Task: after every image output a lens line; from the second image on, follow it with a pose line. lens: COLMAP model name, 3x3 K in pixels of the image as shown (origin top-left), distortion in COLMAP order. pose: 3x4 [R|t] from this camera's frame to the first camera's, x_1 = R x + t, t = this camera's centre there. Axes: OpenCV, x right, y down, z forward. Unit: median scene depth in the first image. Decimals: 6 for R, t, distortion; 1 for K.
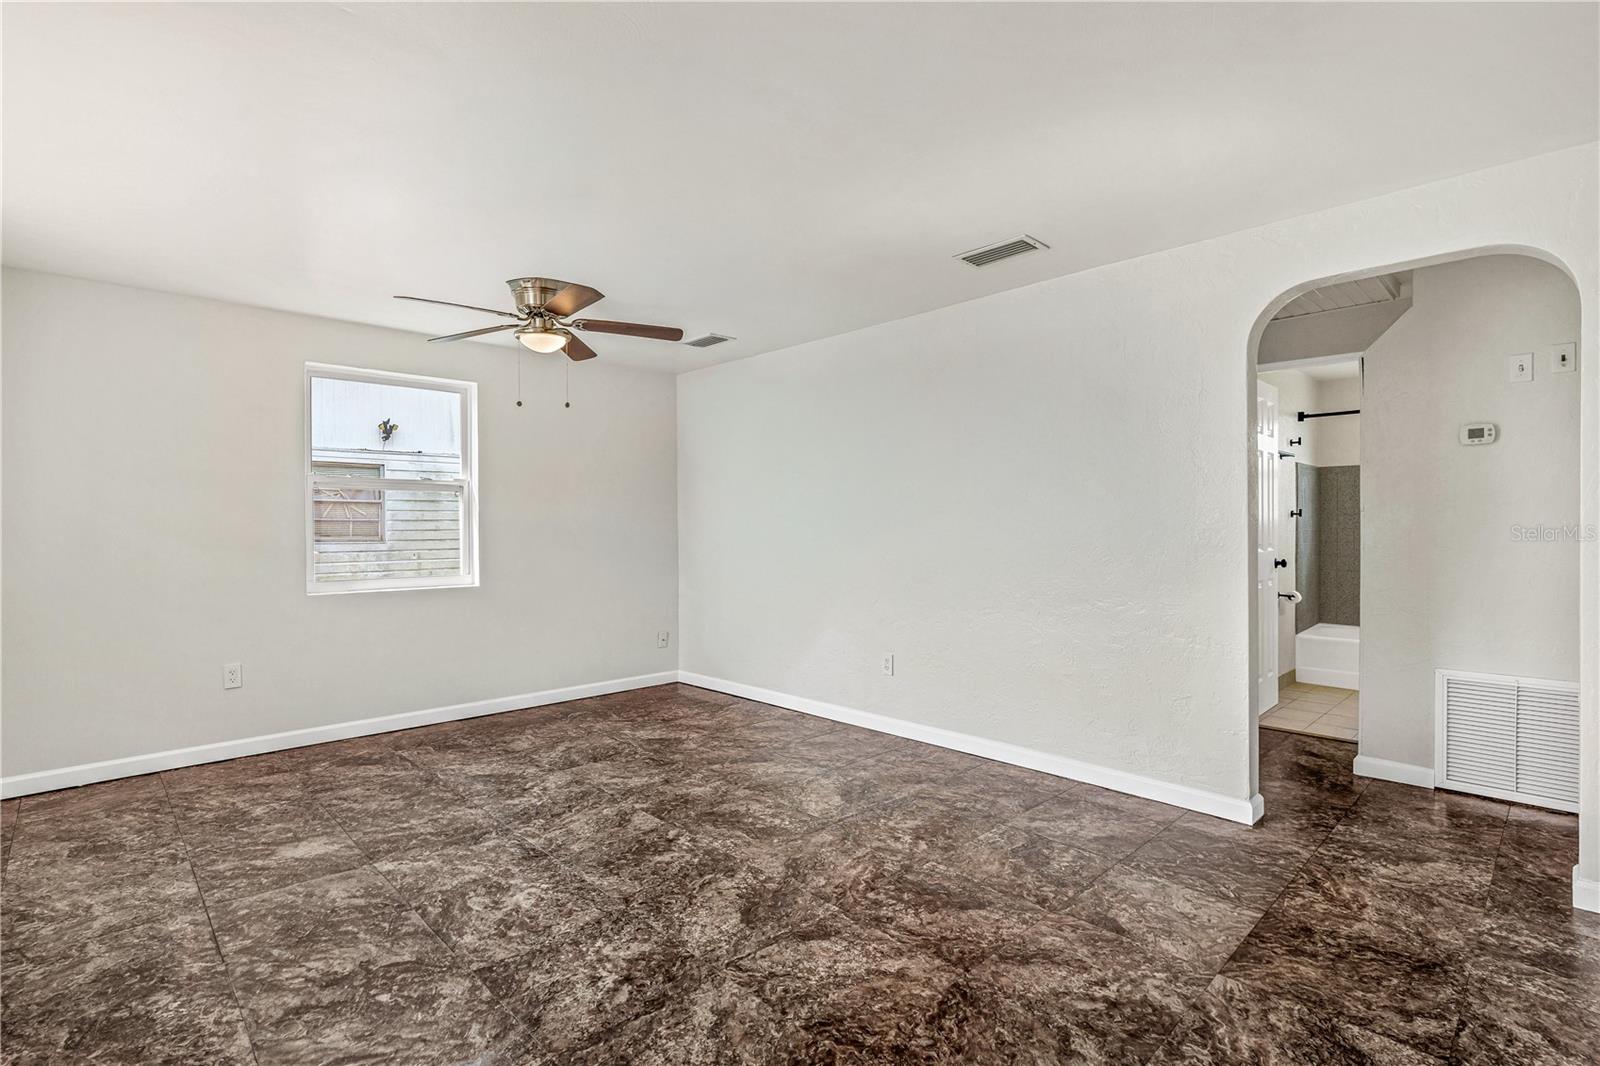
lens RADIAL K [[757.0, 0, 800.8], [0, 757.0, 522.2], [0, 0, 1]] dist [-0.003951, 0.002159]
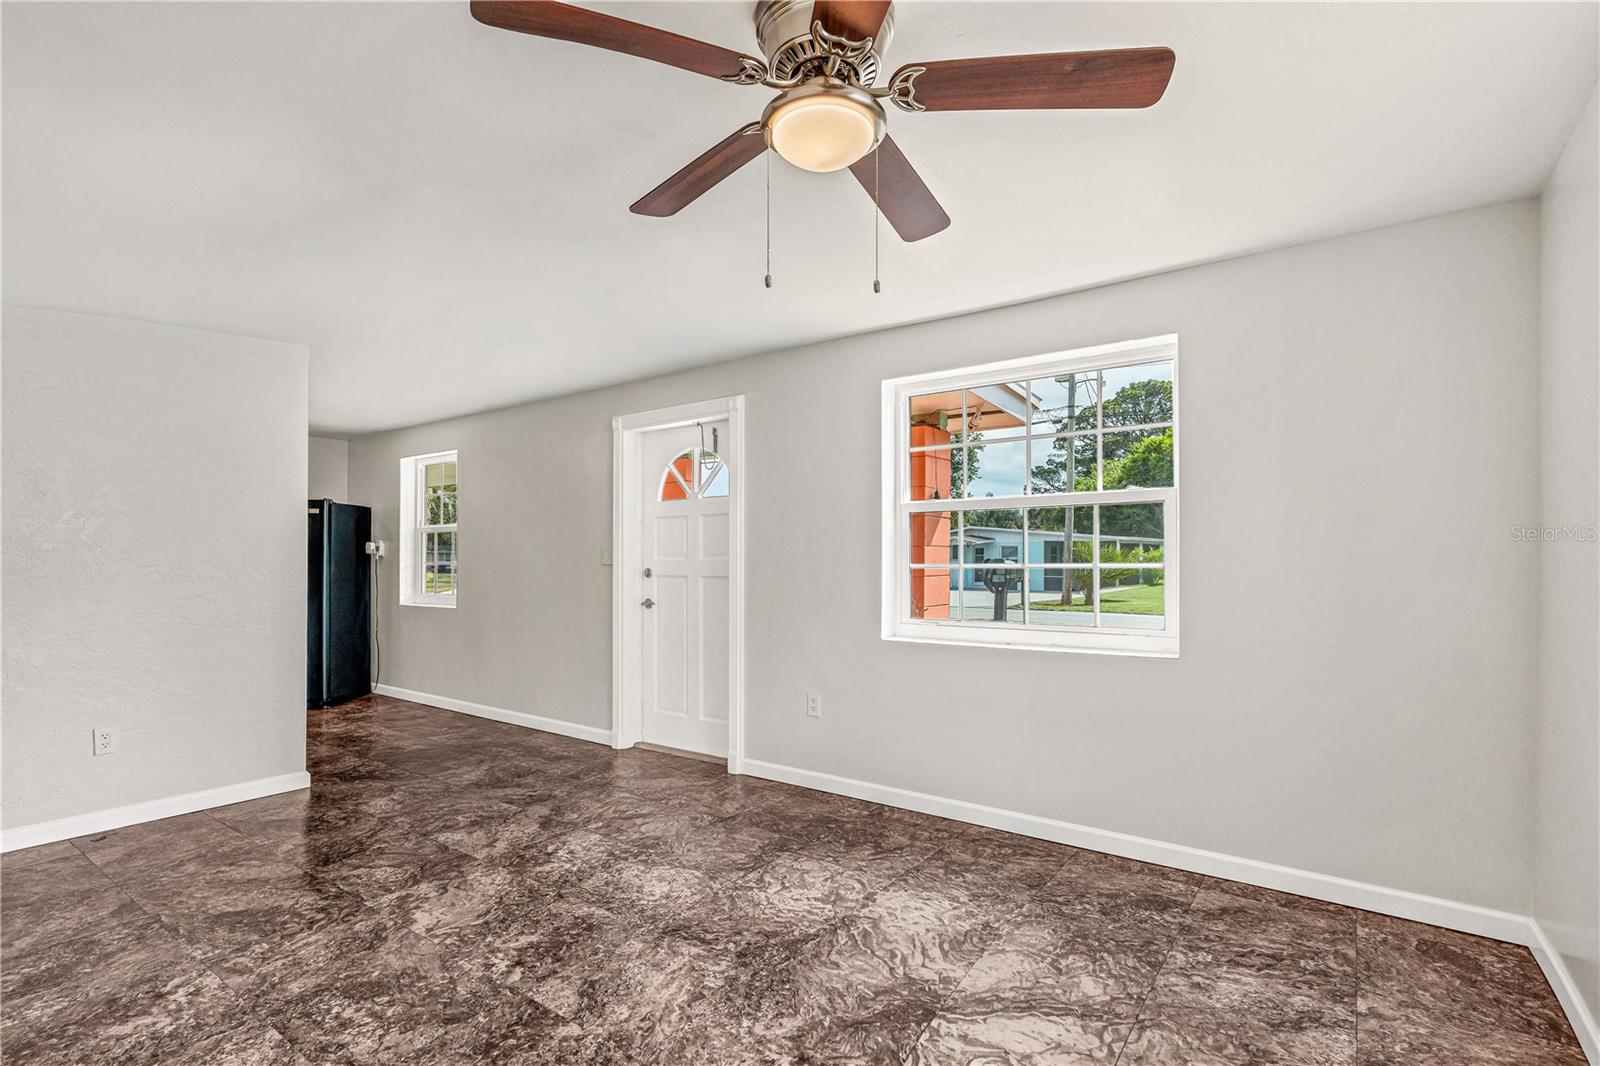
lens RADIAL K [[757.0, 0, 804.6], [0, 757.0, 545.9], [0, 0, 1]] dist [-0.003951, 0.002159]
pose [[-0.983426, 0.002443, -0.181291, -0.329531], [0.007209, 0.999645, -0.025631, 0.007108], [0.181164, -0.026513, -0.983095, 1.872339]]
